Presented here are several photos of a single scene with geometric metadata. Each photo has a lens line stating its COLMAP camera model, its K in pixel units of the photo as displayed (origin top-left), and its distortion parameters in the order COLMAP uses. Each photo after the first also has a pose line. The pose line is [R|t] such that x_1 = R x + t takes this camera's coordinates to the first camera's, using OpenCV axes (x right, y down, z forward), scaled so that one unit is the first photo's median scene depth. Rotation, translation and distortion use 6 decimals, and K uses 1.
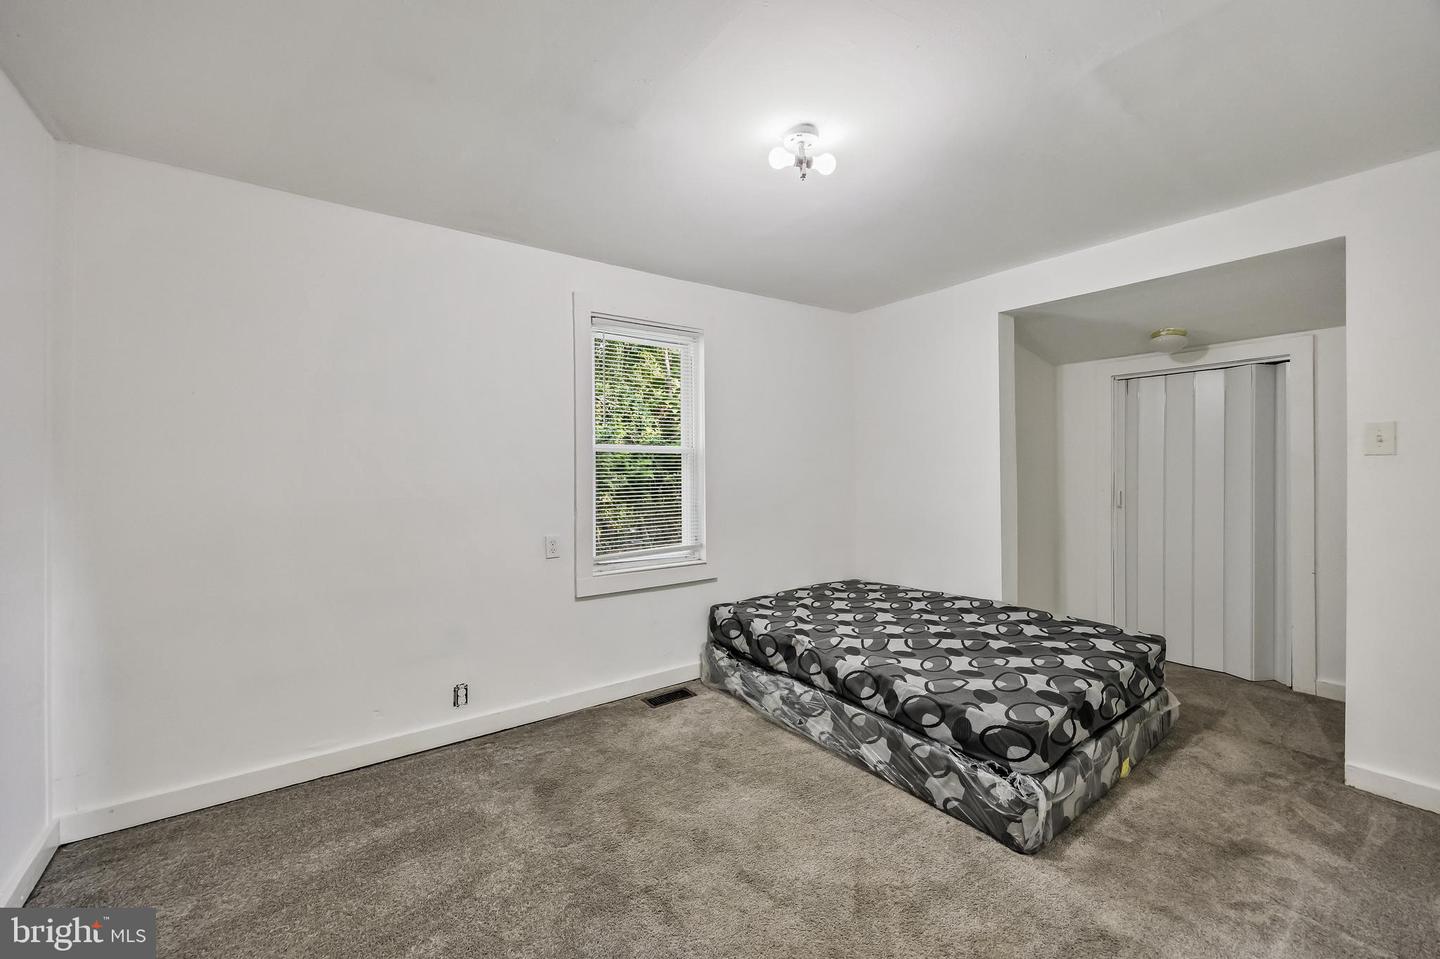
lens RADIAL K [[583.9, 0, 719.3], [0, 583.9, 464.4], [0, 0, 1]] dist [-0.000364, -0.000011]
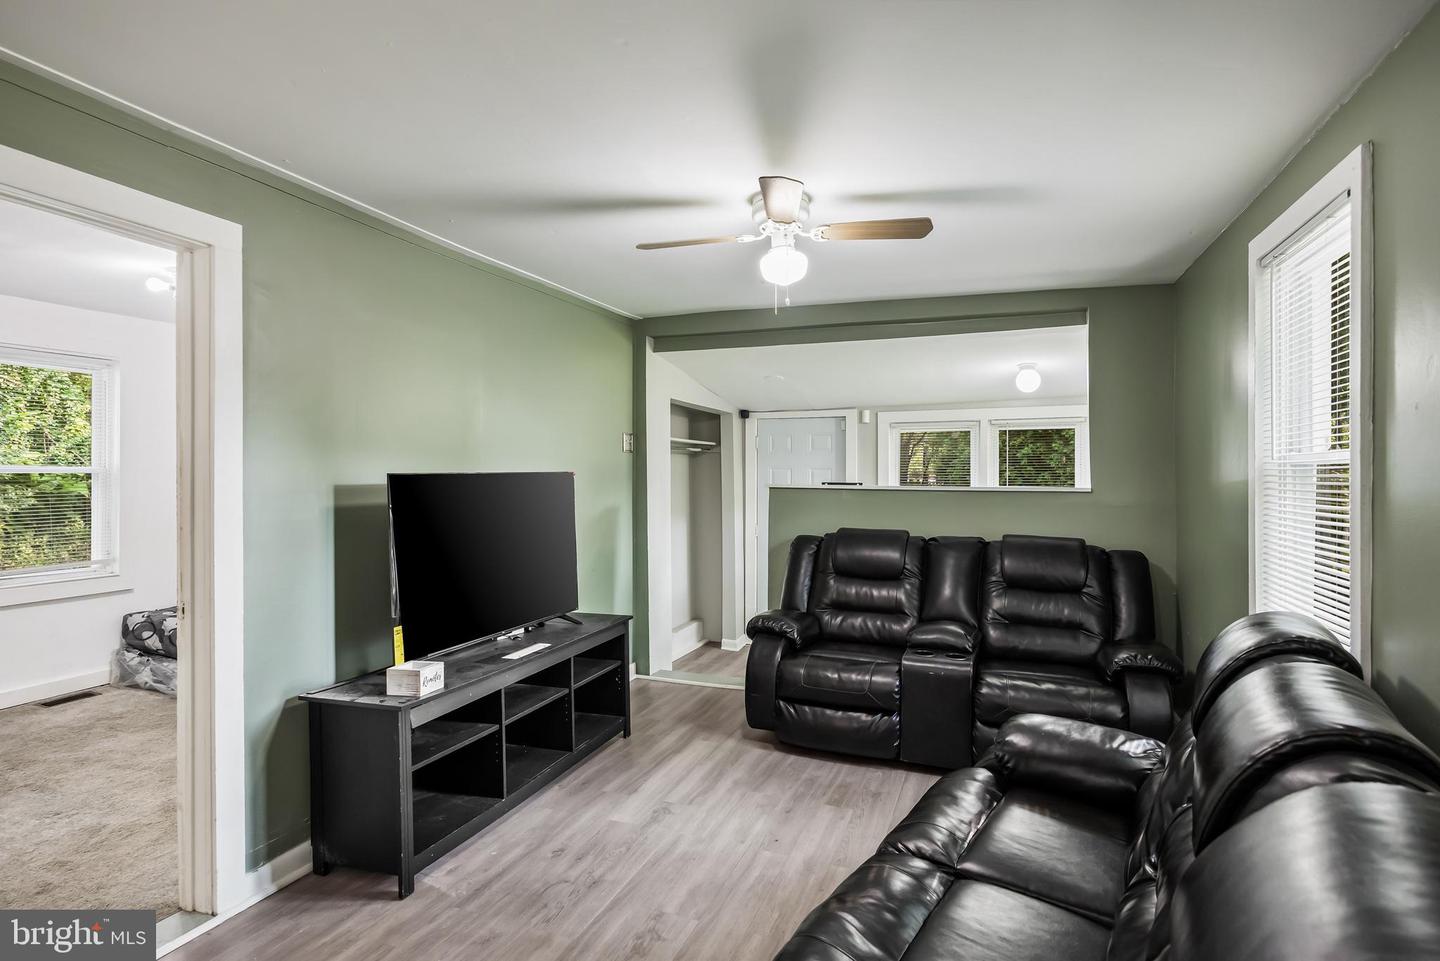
lens RADIAL K [[749.5, 0, 719.3], [0, 749.5, 461.0], [0, 0, 1]] dist [0.002267, 0.000339]
pose [[0.837192, 0.011515, 0.546788, 0.153568], [-0.003723, 0.999875, -0.015356, -0.025051], [-0.546896, 0.010820, 0.837130, -0.806613]]
